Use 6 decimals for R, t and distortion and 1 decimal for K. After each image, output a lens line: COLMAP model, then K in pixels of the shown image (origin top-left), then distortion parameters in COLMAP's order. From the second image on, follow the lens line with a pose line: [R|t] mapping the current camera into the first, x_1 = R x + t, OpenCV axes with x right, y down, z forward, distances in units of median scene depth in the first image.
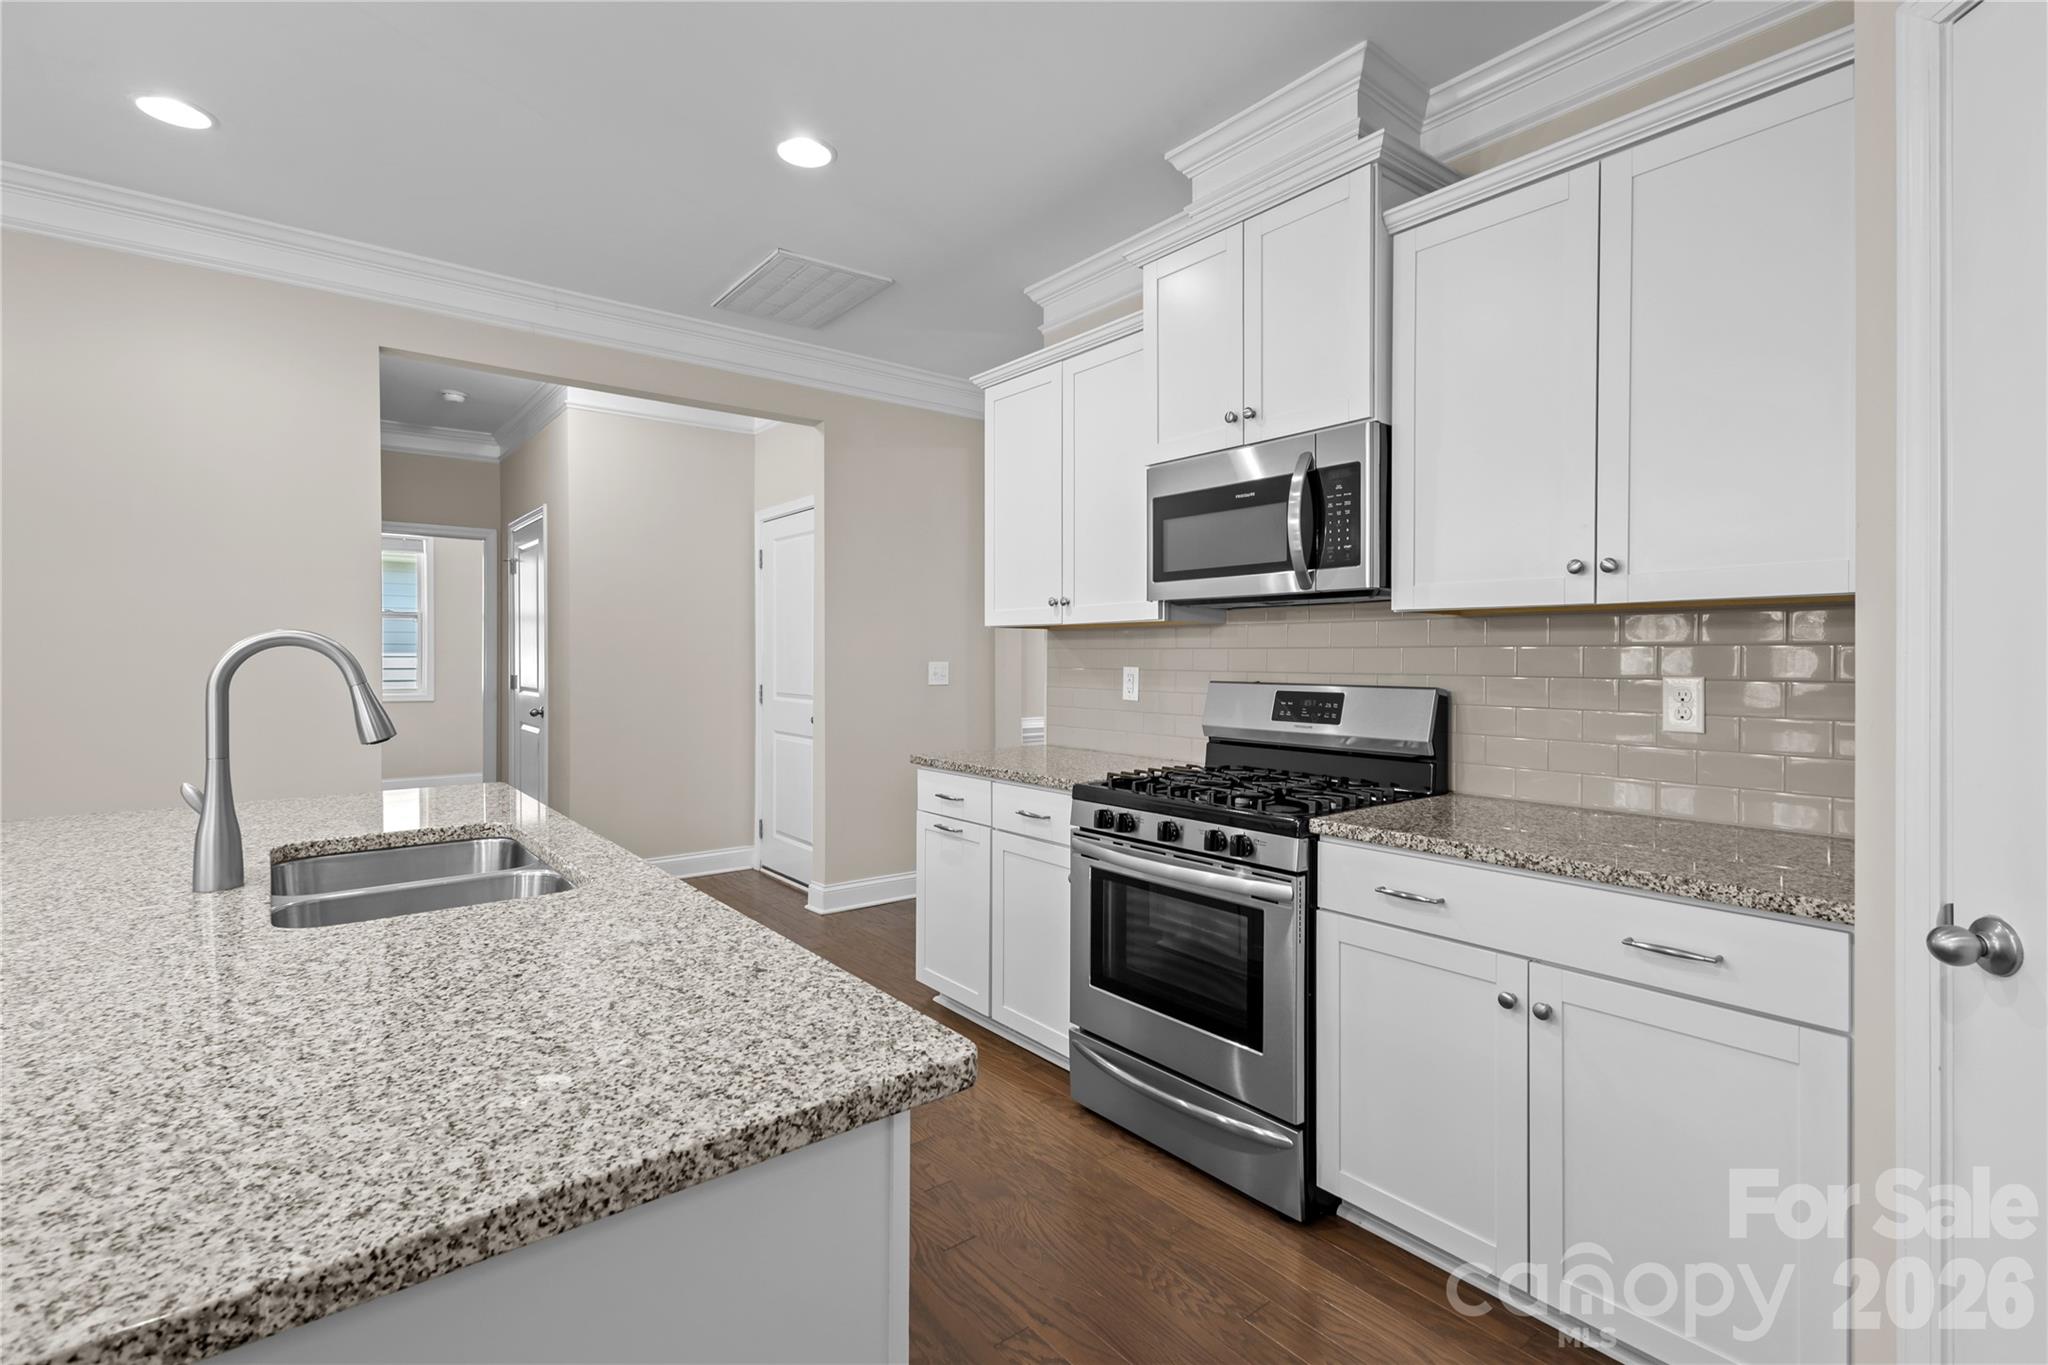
lens RADIAL K [[952.6, 0, 1025.7], [0, 952.6, 666.2], [0, 0, 1]] dist [0.004165, 0.000463]
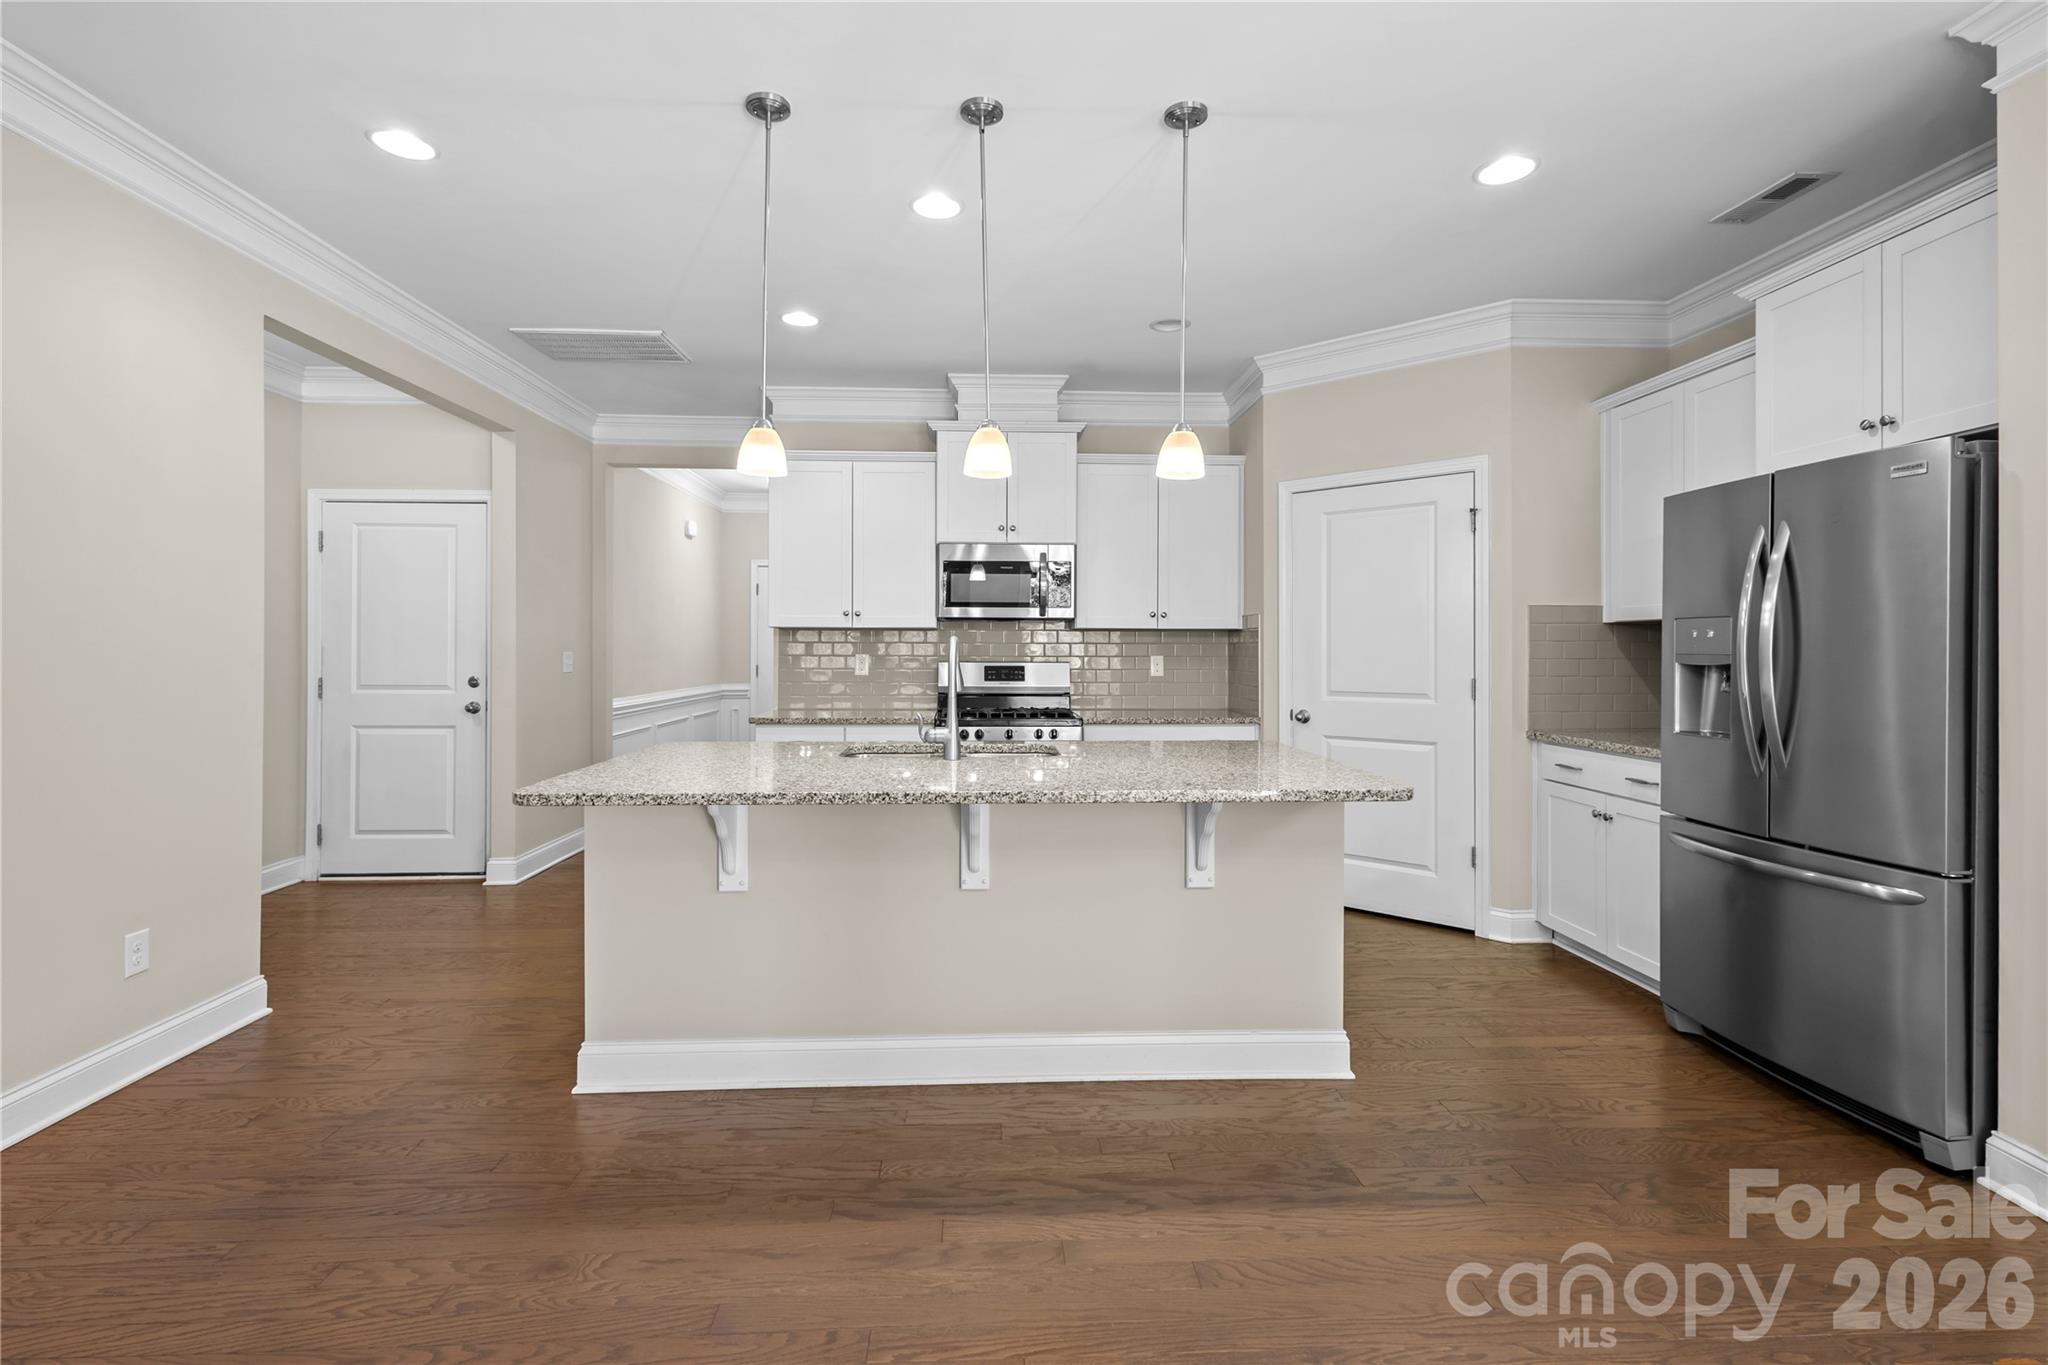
lens RADIAL K [[952.6, 0, 1024.1], [0, 952.6, 667.8], [0, 0, 1]] dist [0.004165, 0.000463]
pose [[0.582612, -0.017902, 0.812553, -1.255032], [0.006849, 0.999830, 0.017118, -0.002663], [-0.812722, -0.004408, 0.582636, -0.180498]]
